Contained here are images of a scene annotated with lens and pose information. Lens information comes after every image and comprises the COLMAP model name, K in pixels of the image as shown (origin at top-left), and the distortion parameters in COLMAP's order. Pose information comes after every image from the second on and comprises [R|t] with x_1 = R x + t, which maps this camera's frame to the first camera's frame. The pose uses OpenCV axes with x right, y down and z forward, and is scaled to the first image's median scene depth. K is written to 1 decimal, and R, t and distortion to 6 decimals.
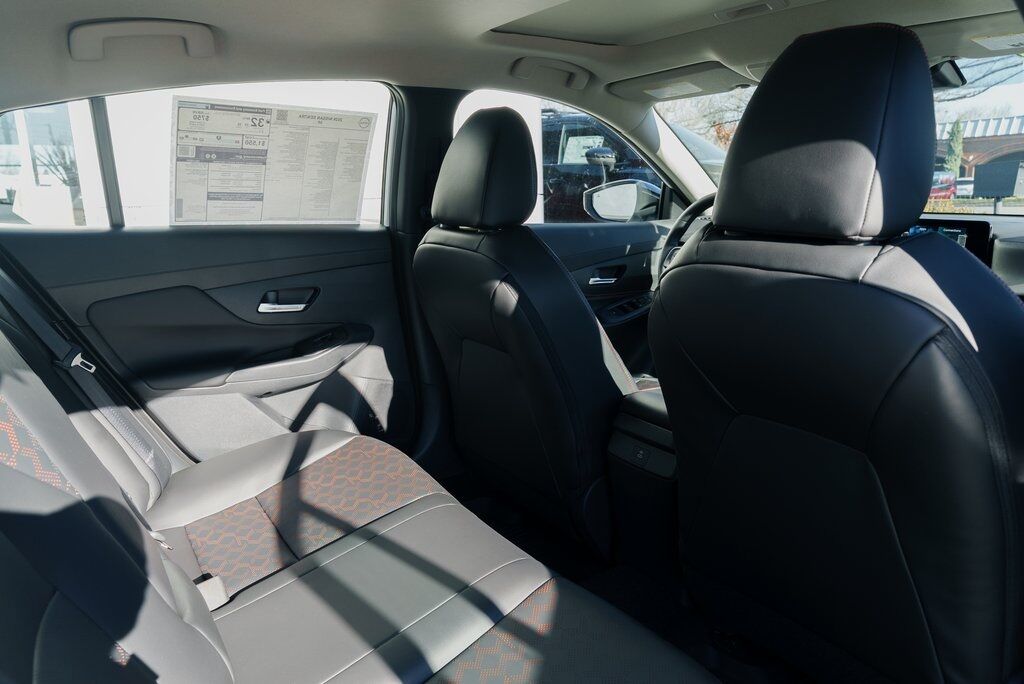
lens RADIAL K [[699.2, 0, 512.3], [0, 699.2, 349.4], [0, 0, 1]] dist [-0.025587, 0.018213]
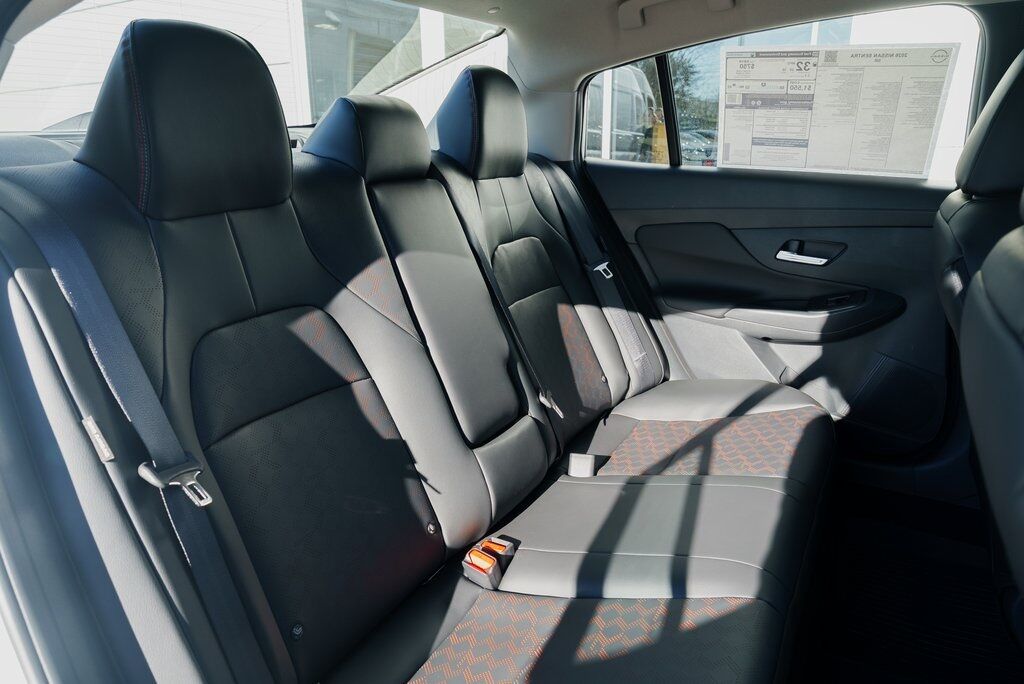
lens RADIAL K [[699.2, 0, 513.4], [0, 699.2, 346.1], [0, 0, 1]] dist [-0.025587, 0.018213]
pose [[0.447659, 0.267443, -0.853273, 0.384350], [-0.204813, 0.959525, 0.193294, -0.051251], [0.870433, 0.088232, 0.484316, 0.197349]]
